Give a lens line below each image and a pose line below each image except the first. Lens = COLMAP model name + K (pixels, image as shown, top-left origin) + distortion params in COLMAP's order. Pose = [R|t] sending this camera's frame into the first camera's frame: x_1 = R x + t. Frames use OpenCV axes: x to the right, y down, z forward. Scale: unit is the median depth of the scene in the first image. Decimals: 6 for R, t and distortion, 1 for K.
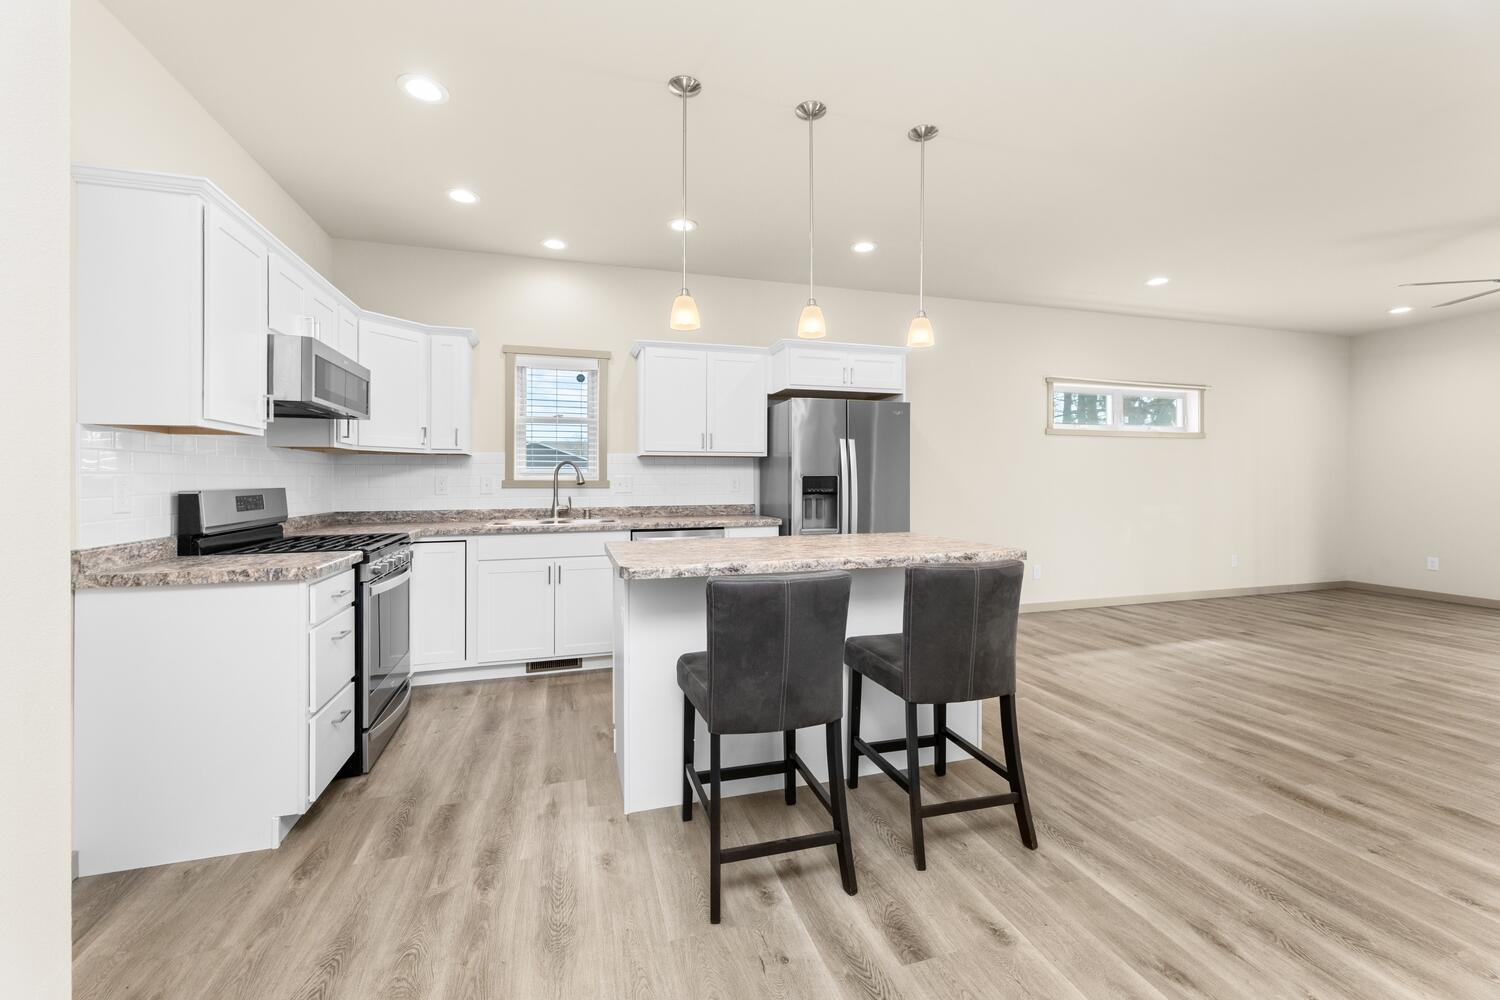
lens RADIAL K [[607.2, 0, 753.0], [0, 607.2, 477.9], [0, 0, 1]] dist [-0.002404, -0.000429]
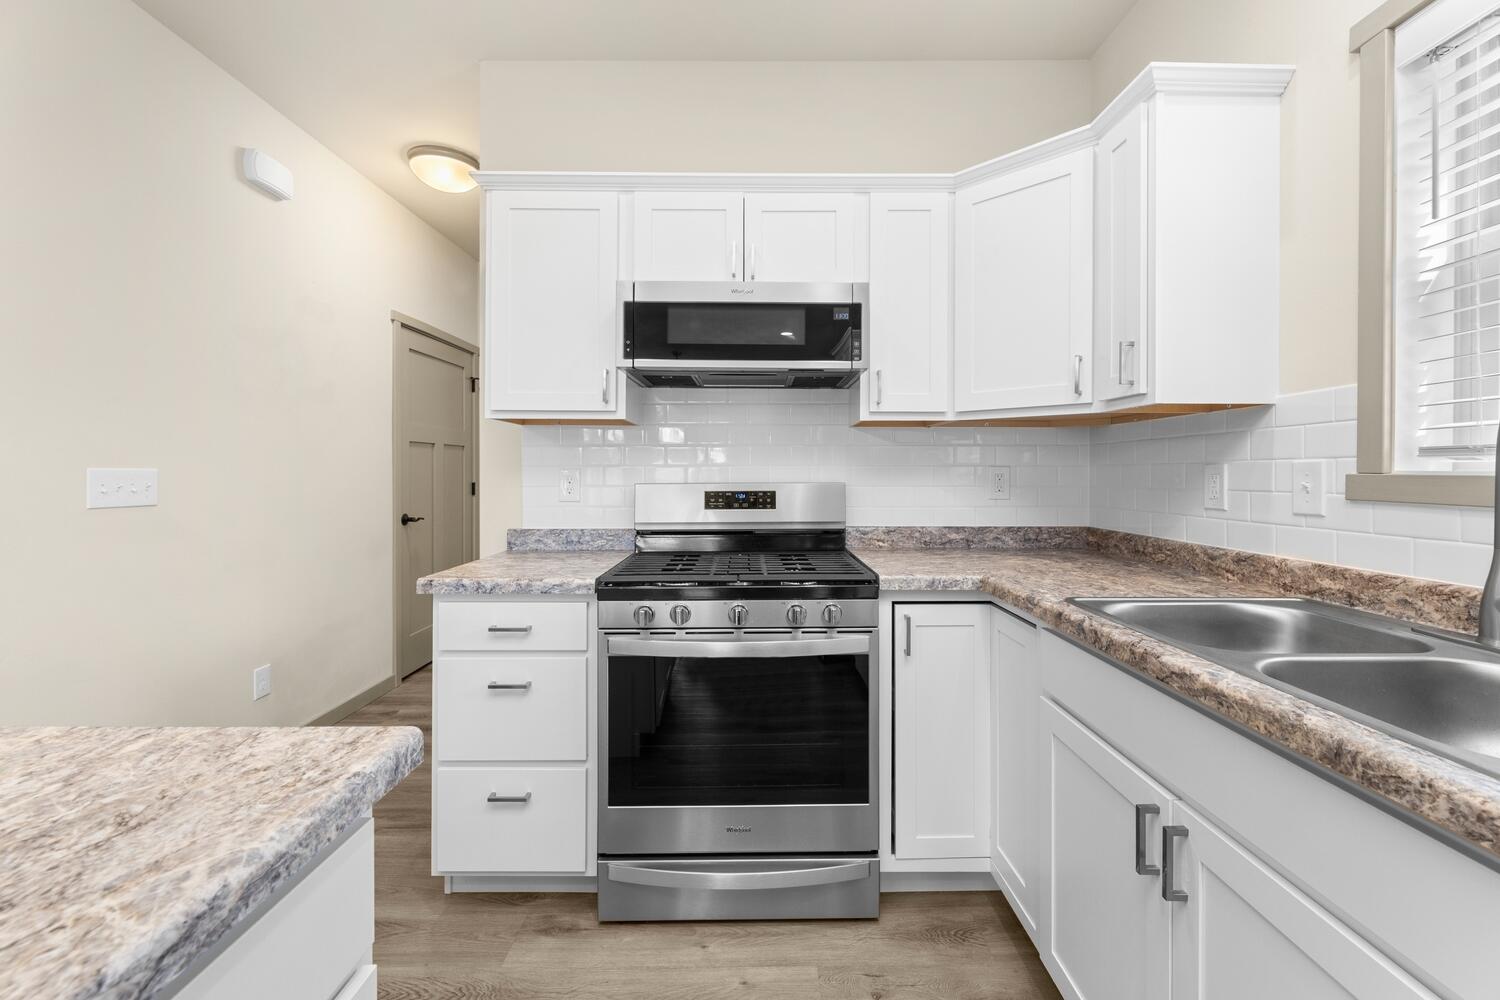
lens RADIAL K [[607.2, 0, 747.6], [0, 607.2, 469.5], [0, 0, 1]] dist [-0.002404, -0.000429]
pose [[-0.290220, -0.001727, -0.956958, -0.036393], [0.002364, 0.999994, -0.002521, 0.001438], [0.956957, -0.002994, -0.290214, 0.831410]]
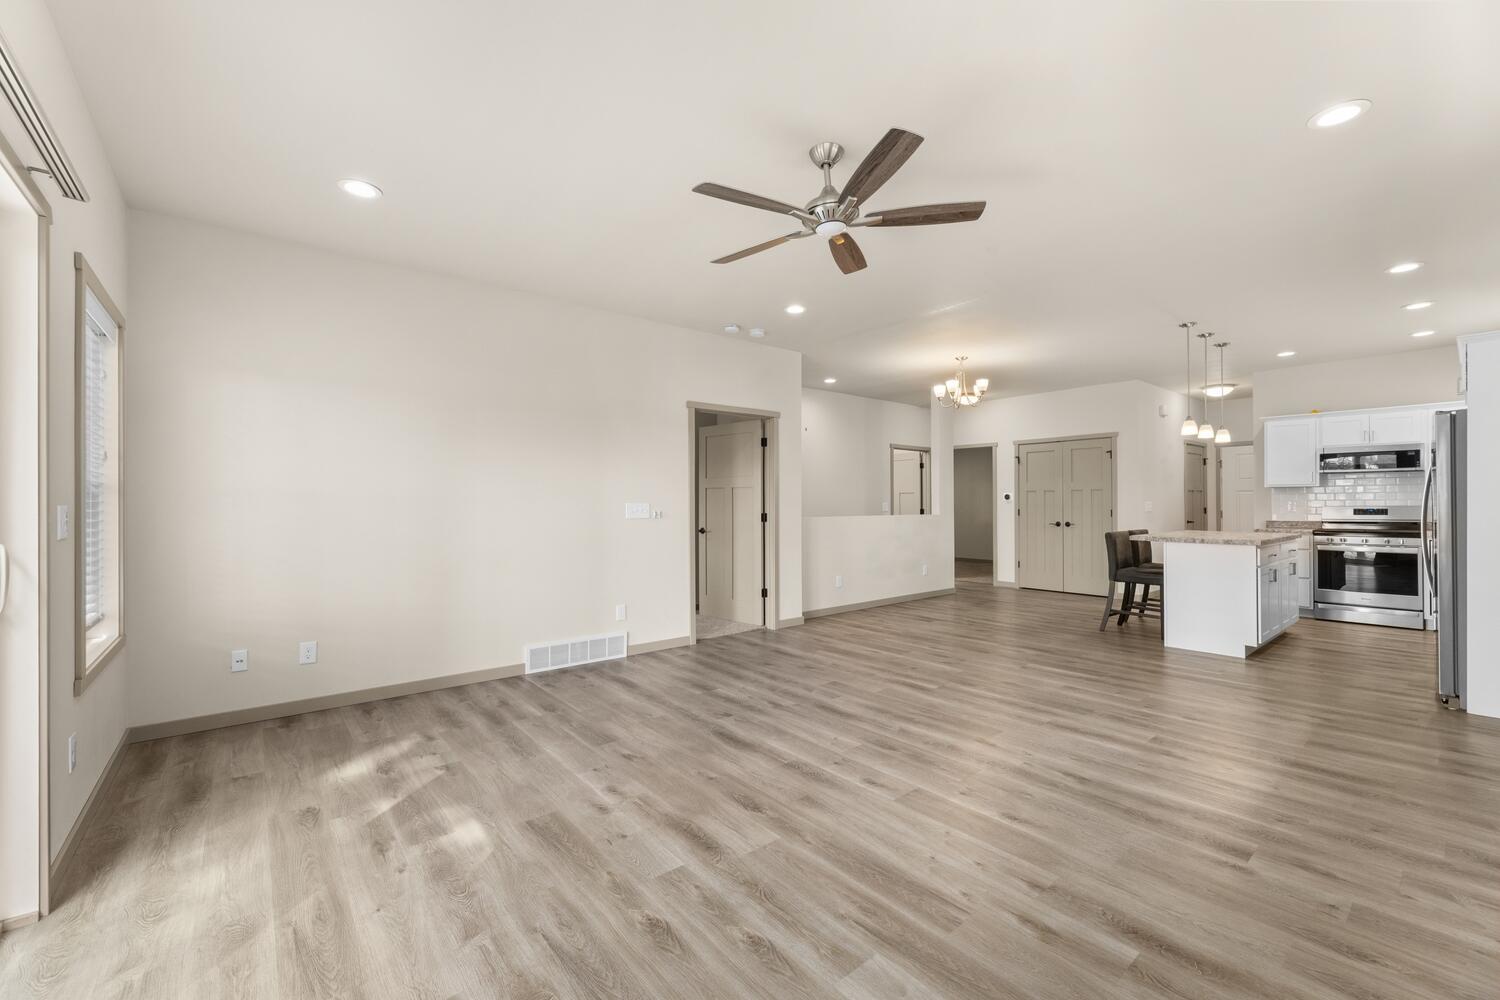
lens RADIAL K [[607.2, 0, 754.4], [0, 607.2, 497.2], [0, 0, 1]] dist [-0.002404, -0.000429]
pose [[-0.918824, 0.000955, -0.394667, 1.536705], [0.006148, 0.999910, -0.011894, -0.001667], [0.394620, -0.013355, -0.918747, 1.482565]]
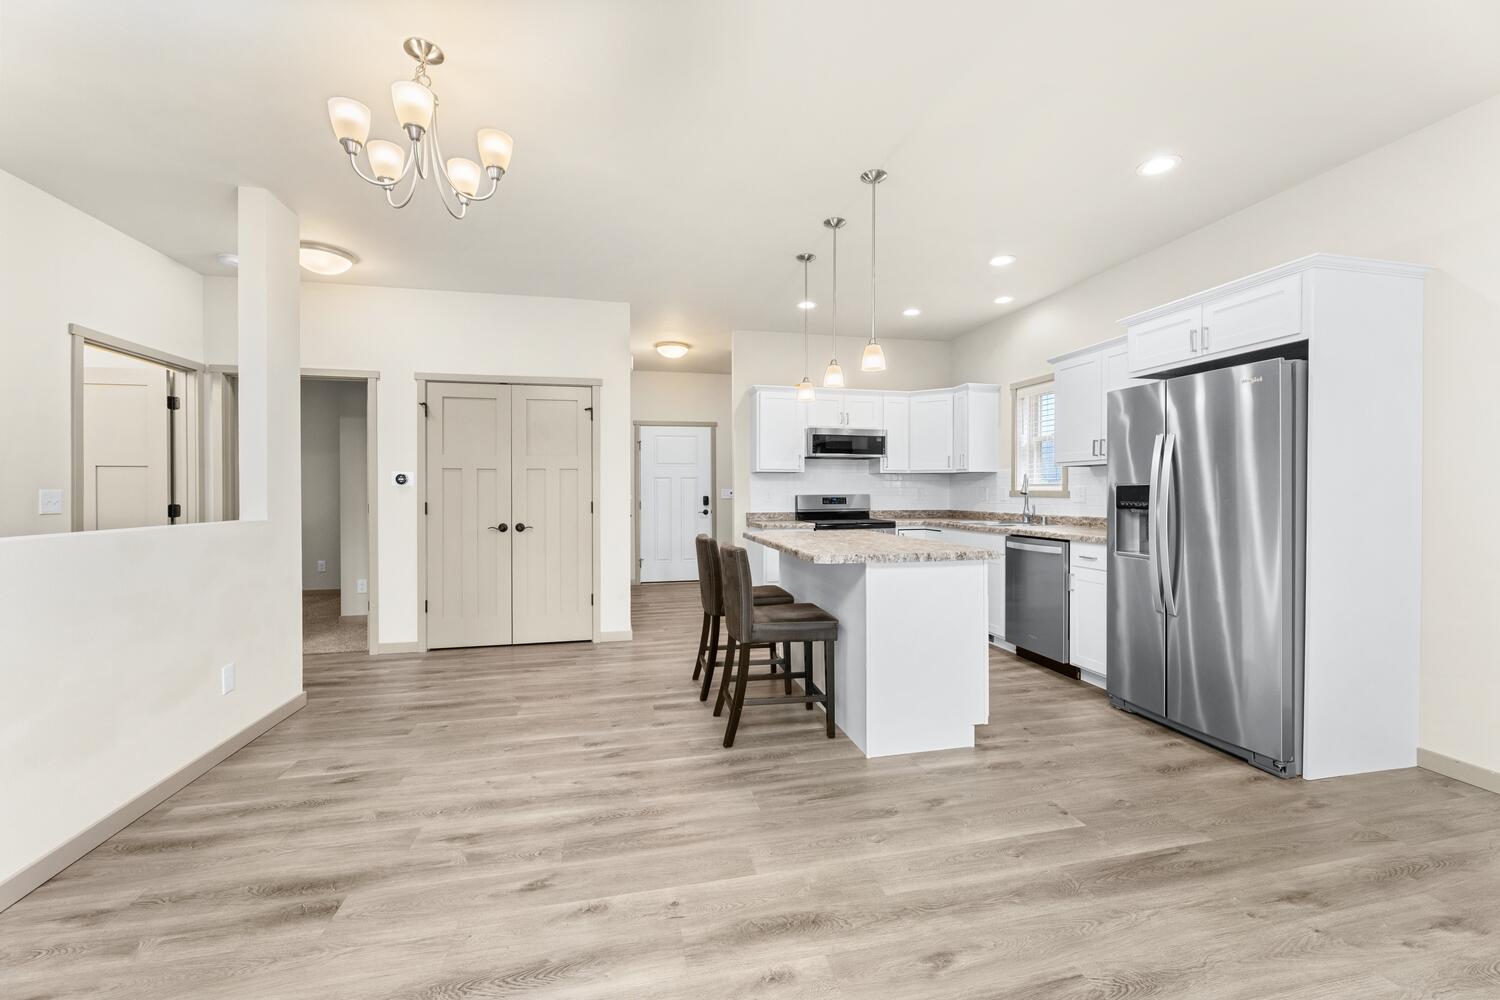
lens RADIAL K [[607.2, 0, 755.0], [0, 607.2, 494.9], [0, 0, 1]] dist [-0.002404, -0.000429]
pose [[-0.064952, 0.008389, -0.997853, 0.928238], [0.004702, 0.999956, 0.008100, 0.000277], [0.997877, -0.004166, -0.064989, 0.571614]]
